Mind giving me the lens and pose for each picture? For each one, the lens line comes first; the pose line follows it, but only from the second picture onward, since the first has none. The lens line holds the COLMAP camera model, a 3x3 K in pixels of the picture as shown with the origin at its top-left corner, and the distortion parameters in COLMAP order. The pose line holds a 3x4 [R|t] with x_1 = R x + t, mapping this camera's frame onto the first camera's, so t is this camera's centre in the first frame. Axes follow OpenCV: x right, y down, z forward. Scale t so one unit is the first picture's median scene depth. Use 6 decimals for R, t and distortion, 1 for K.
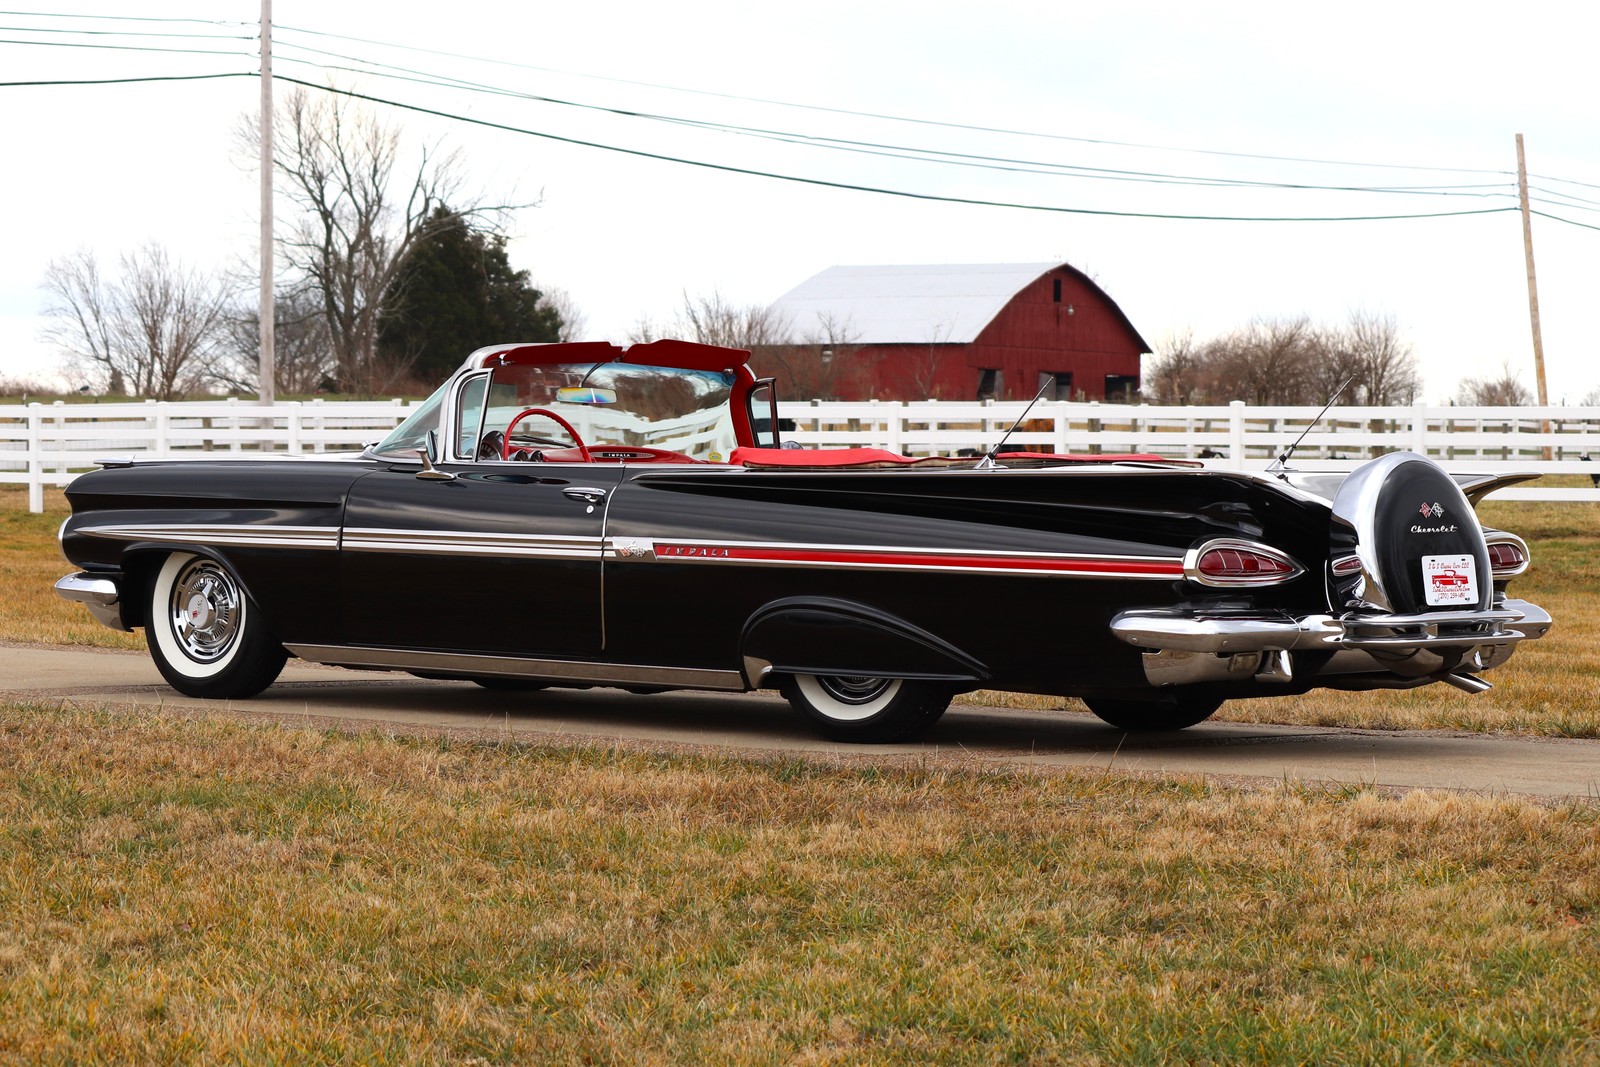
lens RADIAL K [[5114.4, 0, 800.4], [0, 5114.4, 528.8], [0, 0, 1]] dist [-0.329136, 0.472771]
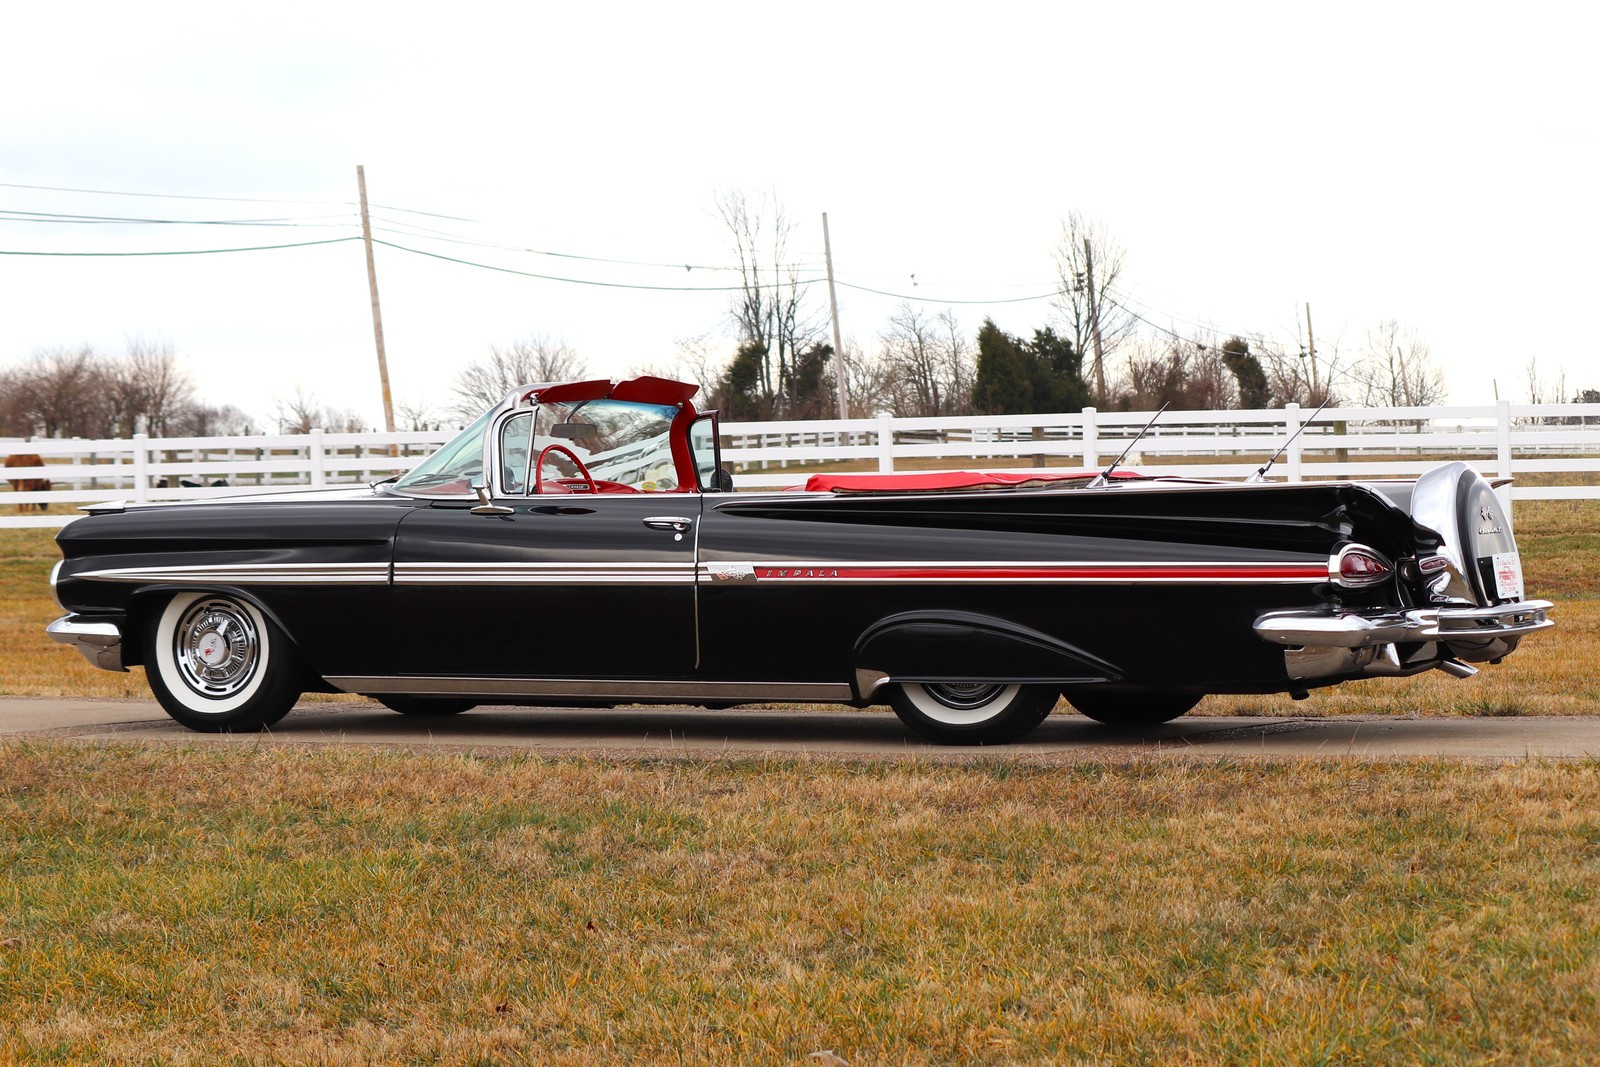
lens RADIAL K [[4989.4, 0, 800.3], [0, 4989.4, 537.9], [0, 0, 1]] dist [-0.340471, 0.289997]
pose [[0.965727, -0.031194, 0.257678, -0.271900], [0.031910, 0.999490, 0.001404, -0.004126], [-0.257590, 0.006866, 0.966230, -0.007397]]
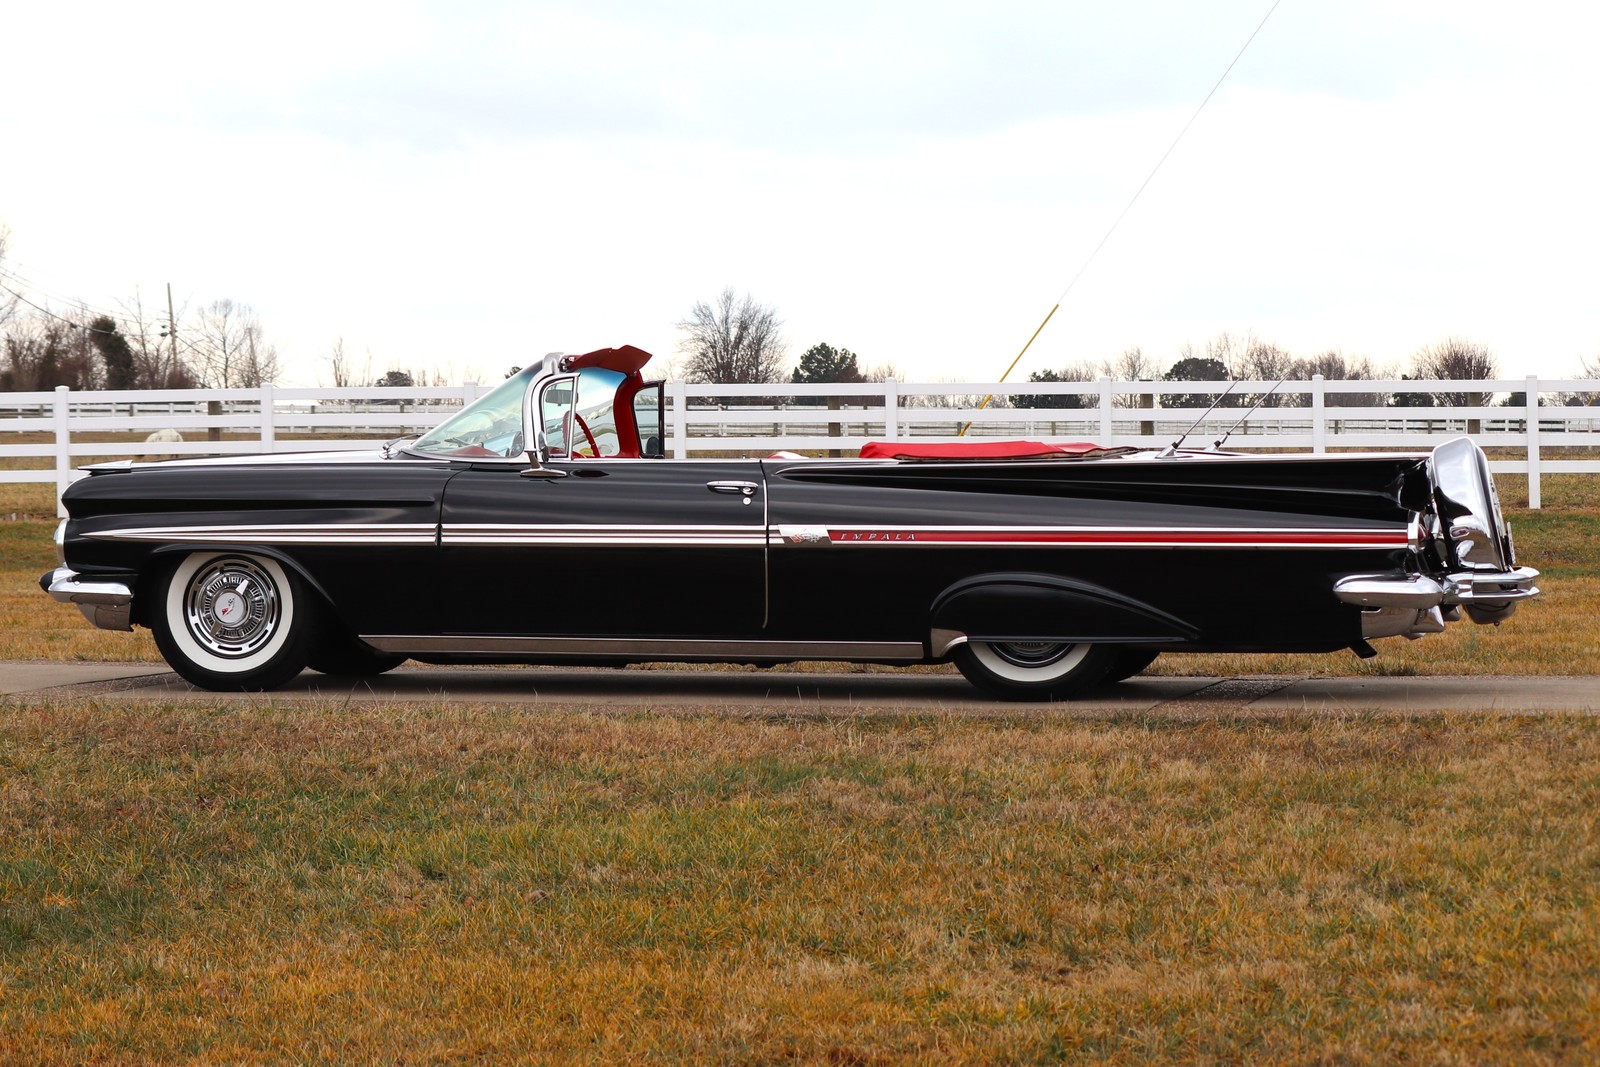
lens RADIAL K [[4989.4, 0, 800.3], [0, 4989.4, 537.9], [0, 0, 1]] dist [-0.340471, 0.289997]
pose [[0.872828, -0.027160, 0.487272, -0.530654], [0.023008, 0.999630, 0.014505, -0.010726], [-0.487486, -0.001449, 0.873130, 0.056064]]
